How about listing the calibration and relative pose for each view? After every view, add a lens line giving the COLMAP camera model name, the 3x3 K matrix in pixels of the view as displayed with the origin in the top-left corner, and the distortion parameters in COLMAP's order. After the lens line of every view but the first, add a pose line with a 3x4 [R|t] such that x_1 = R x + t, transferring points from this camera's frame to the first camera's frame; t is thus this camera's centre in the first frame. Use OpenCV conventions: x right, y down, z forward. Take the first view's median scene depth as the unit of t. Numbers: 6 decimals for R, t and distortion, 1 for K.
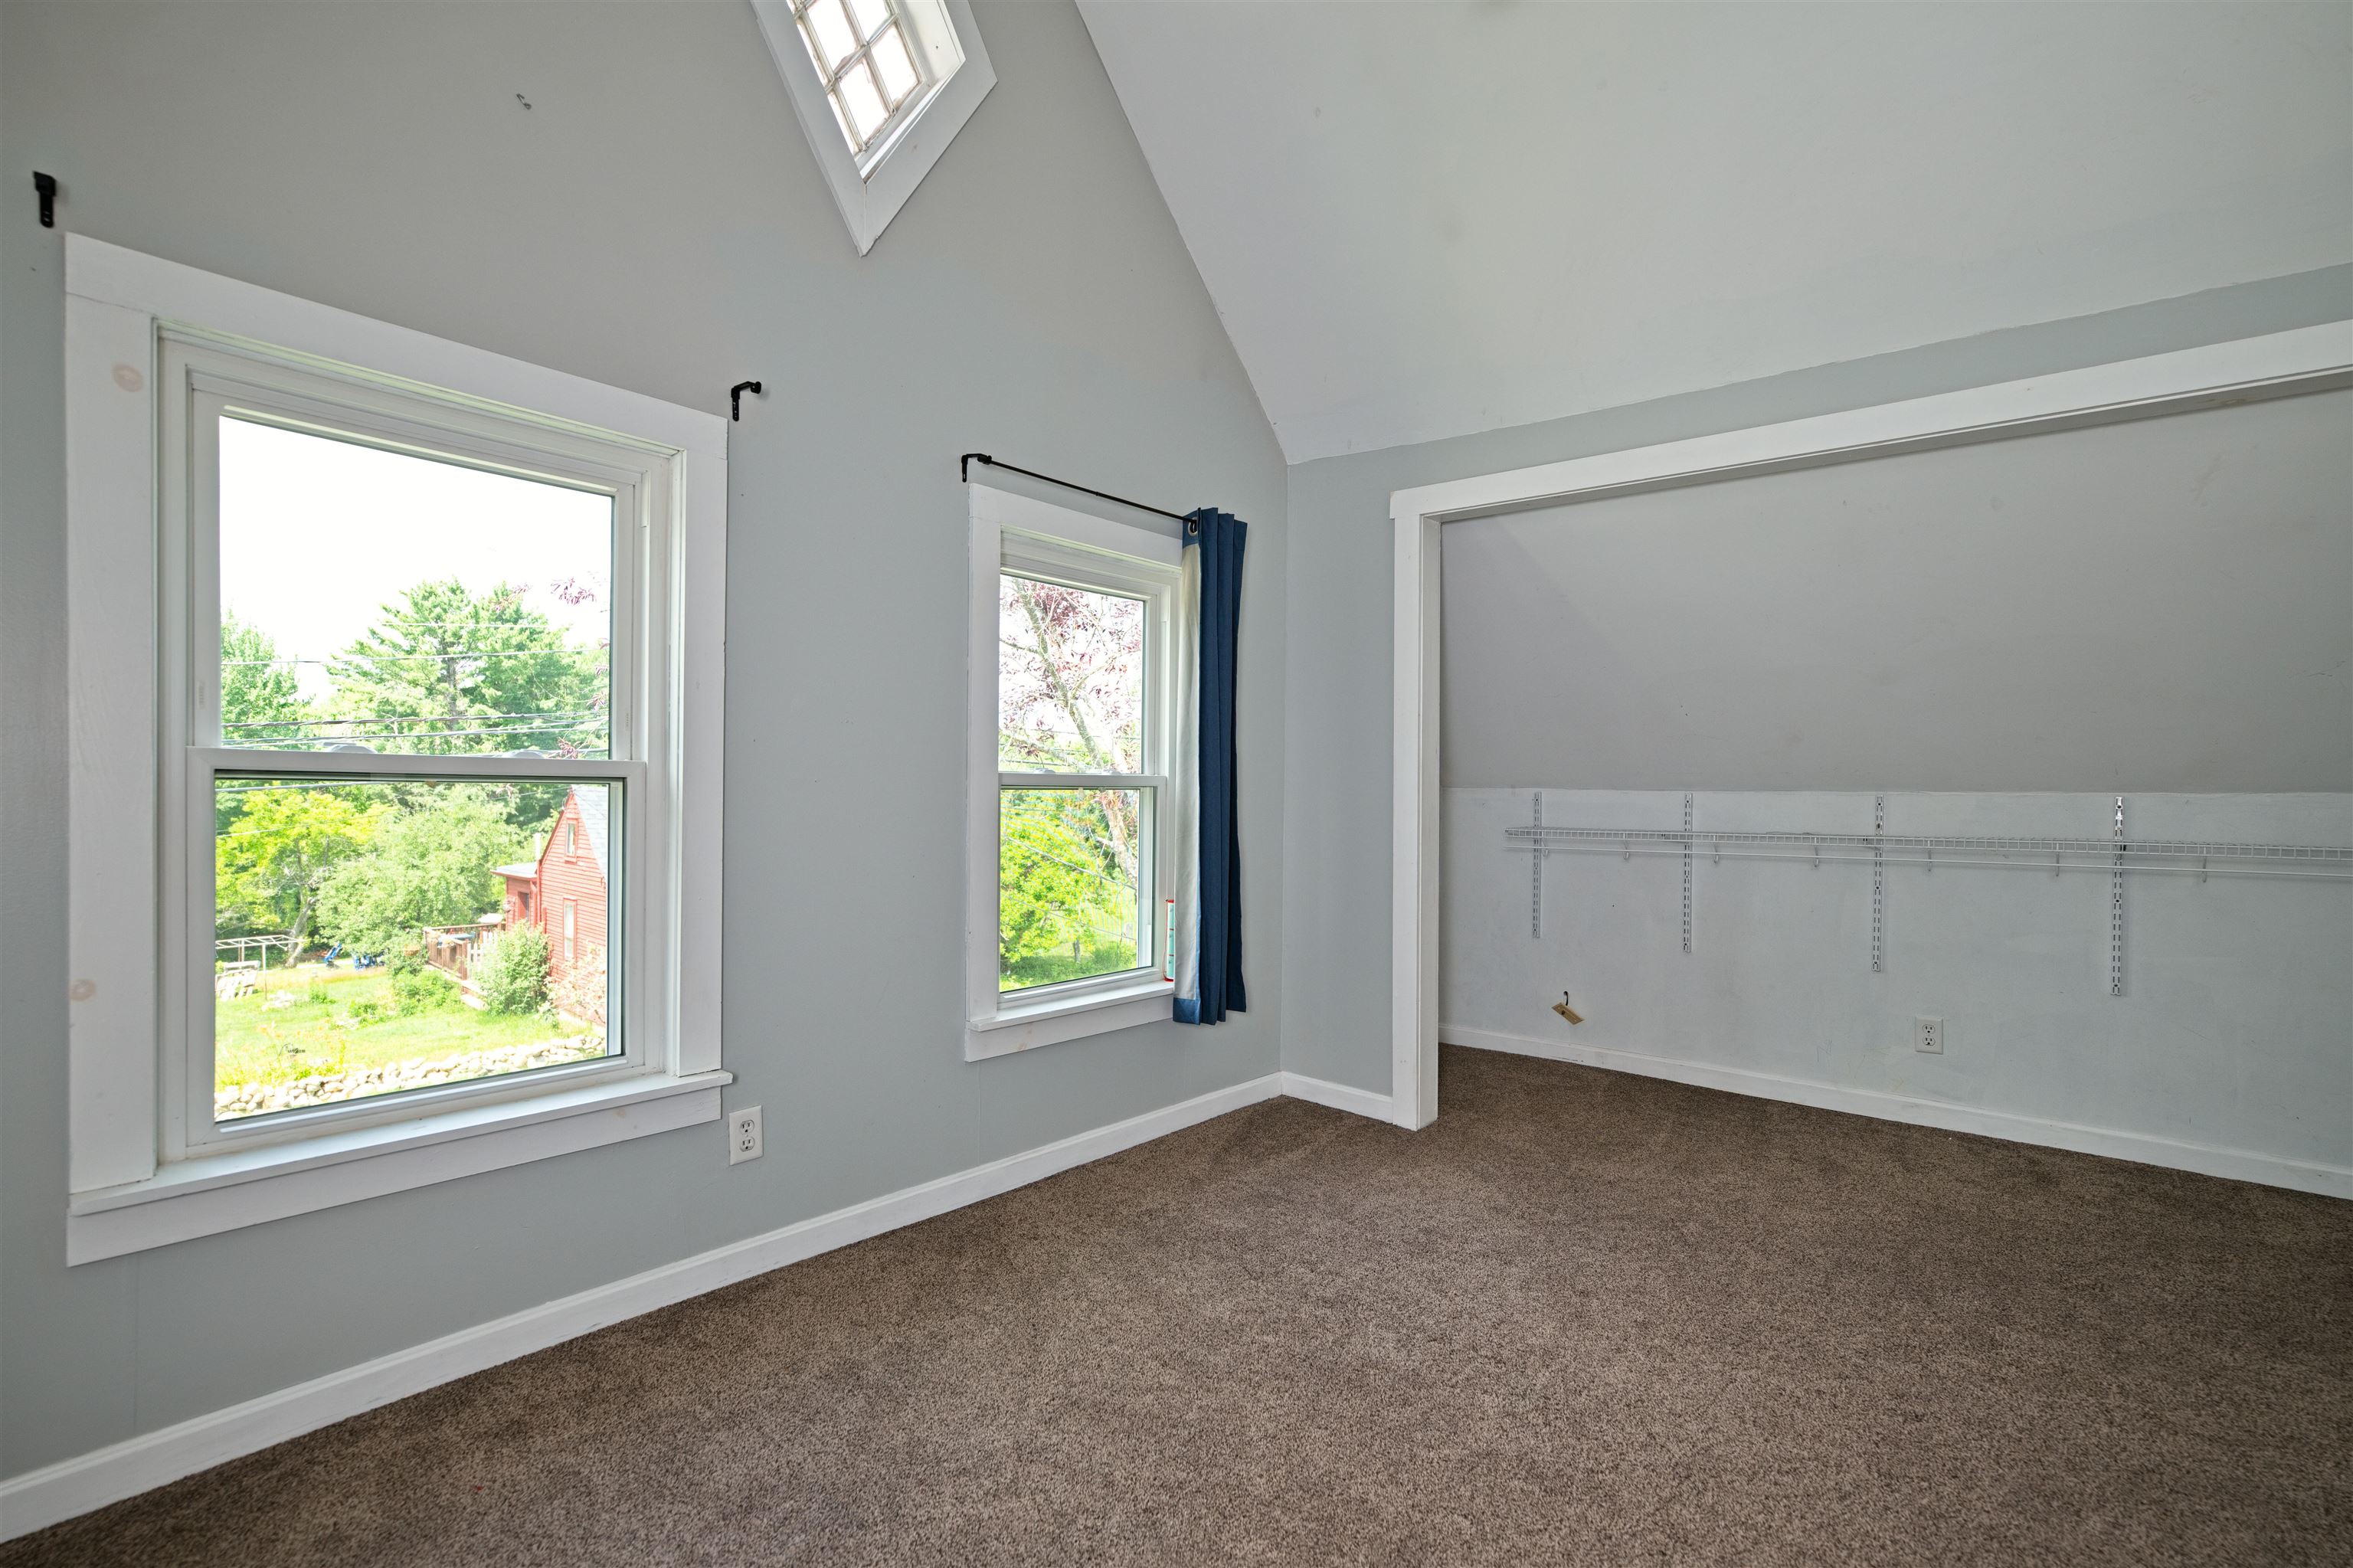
lens RADIAL K [[1081.1, 0, 1176.5], [0, 1081.1, 784.0], [0, 0, 1]] dist [0.000362, 0.000096]
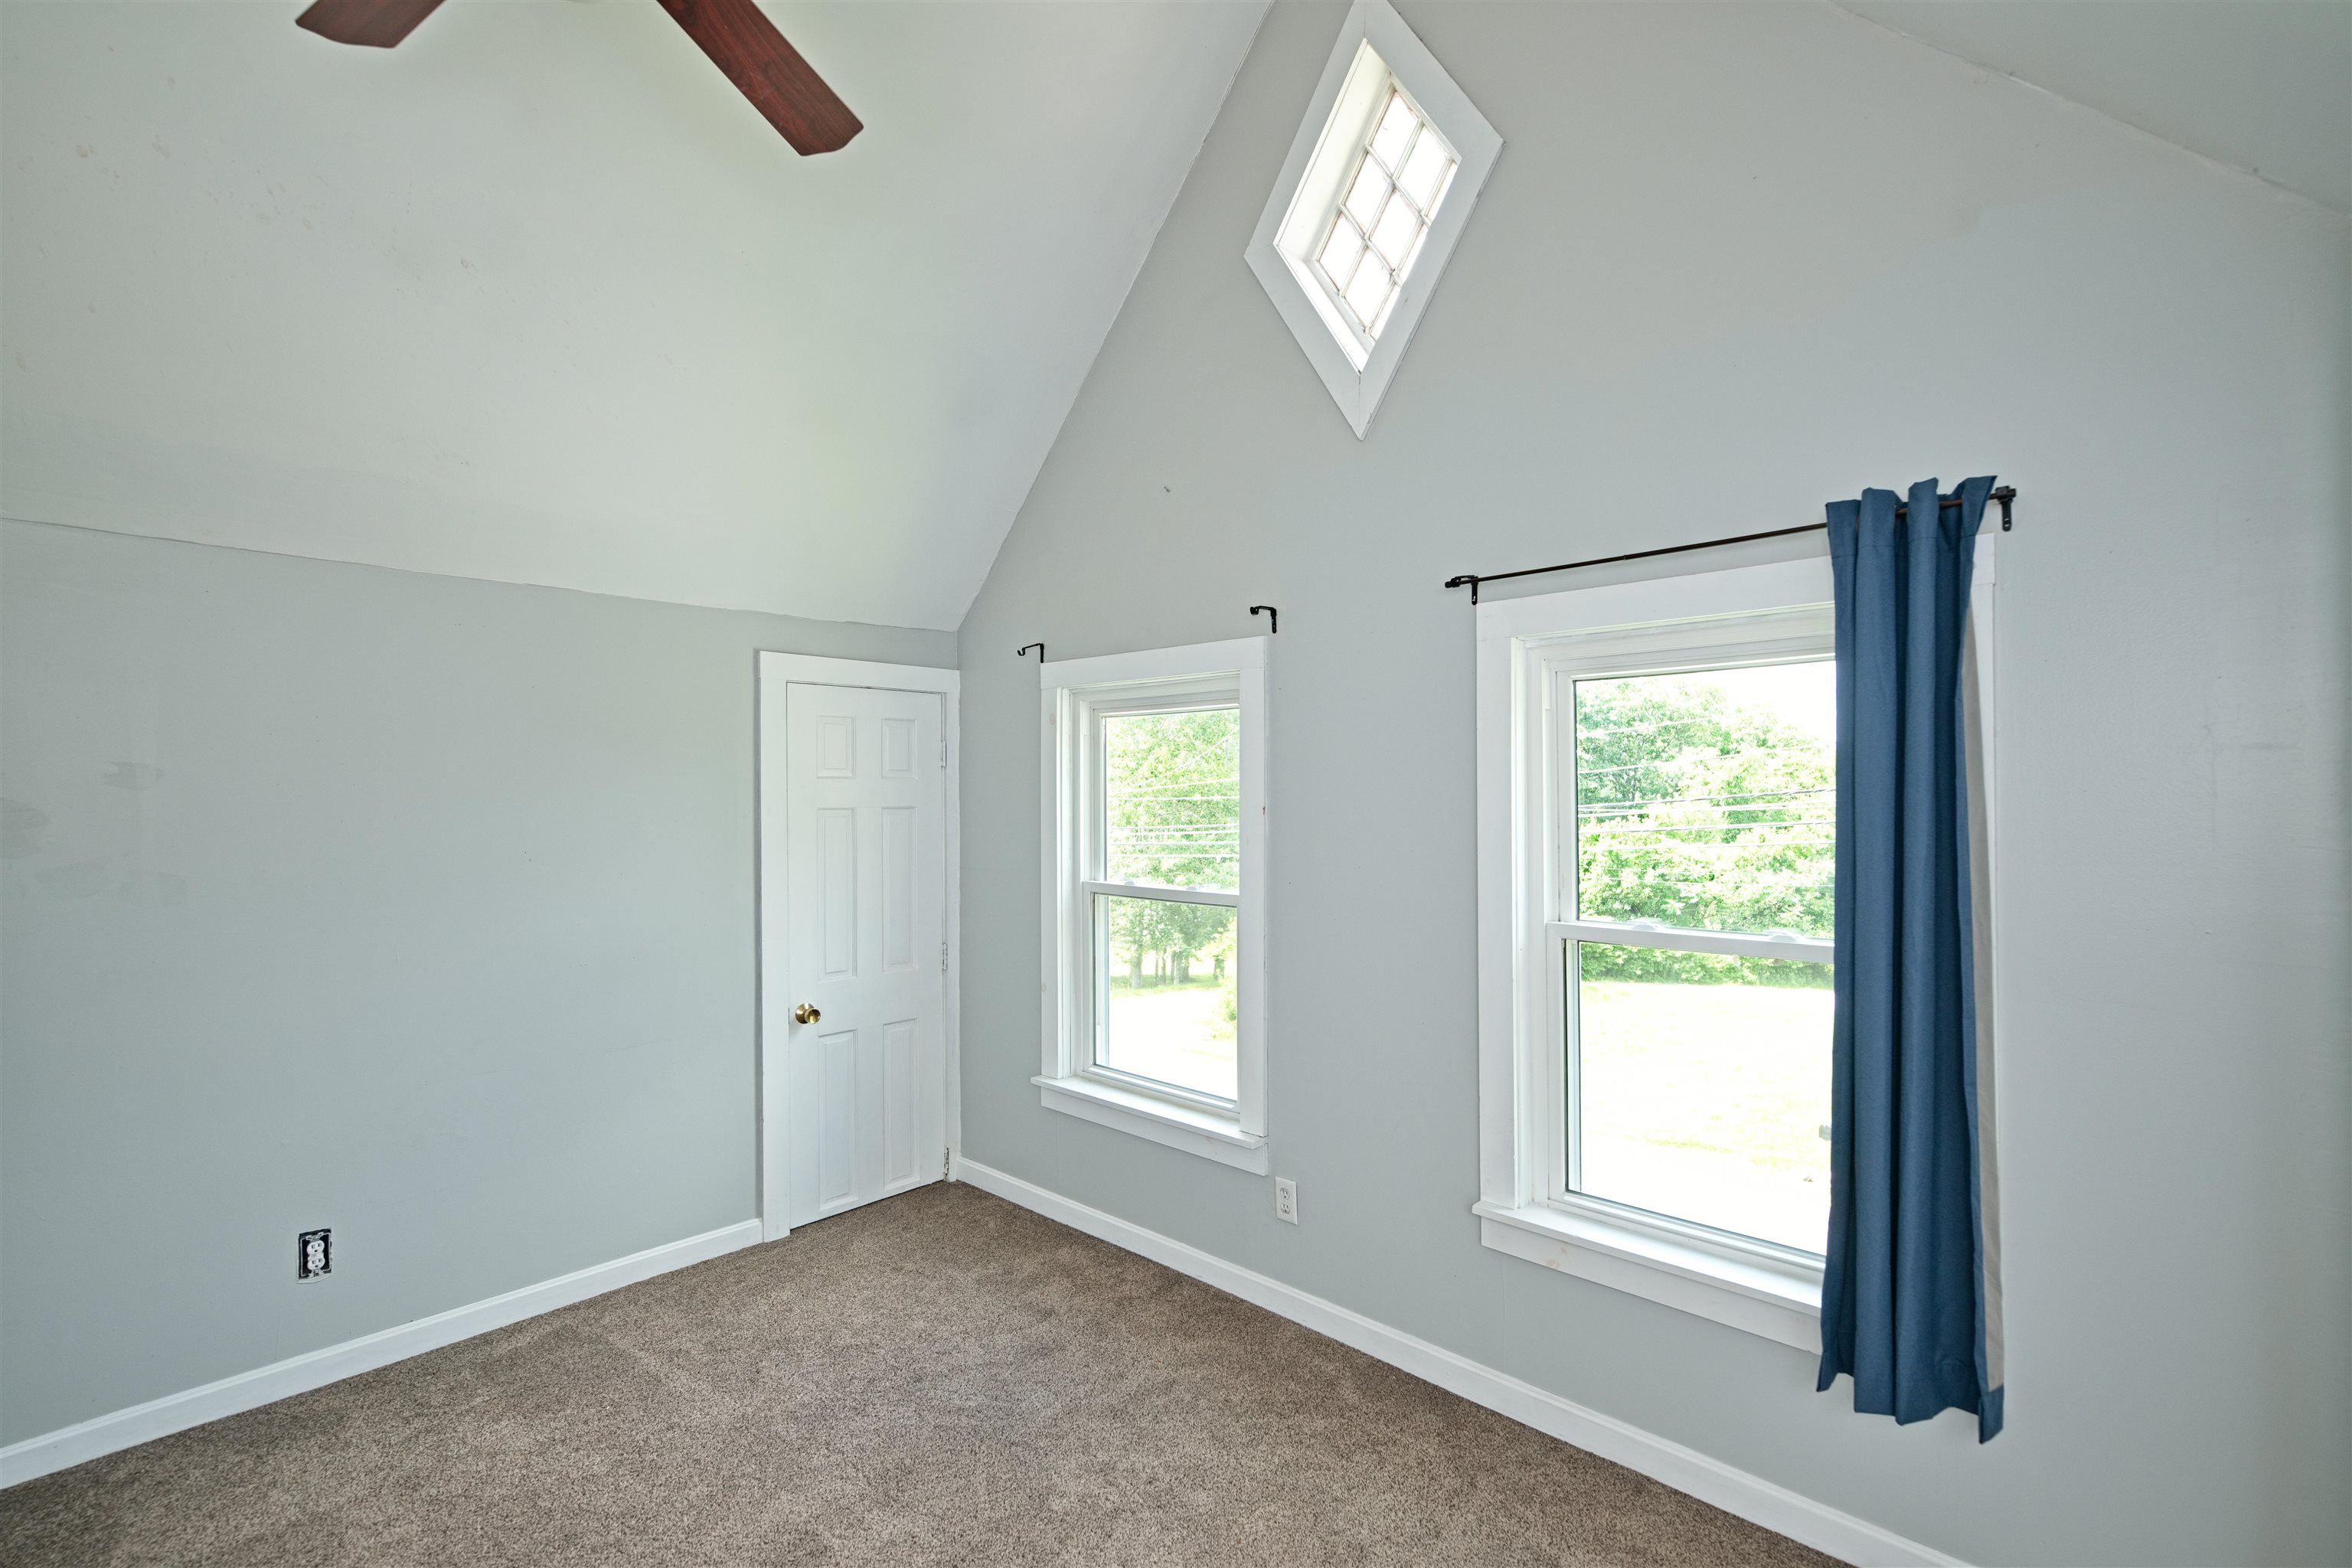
lens RADIAL K [[1080.6, 0, 1176.0], [0, 1080.6, 784.0], [0, 0, 1]] dist [0.000362, 0.000096]
pose [[-0.048498, -0.027517, -0.998444, 0.731648], [0.003210, 0.999611, -0.027705, -0.102640], [0.998818, -0.004549, -0.048391, 0.790013]]
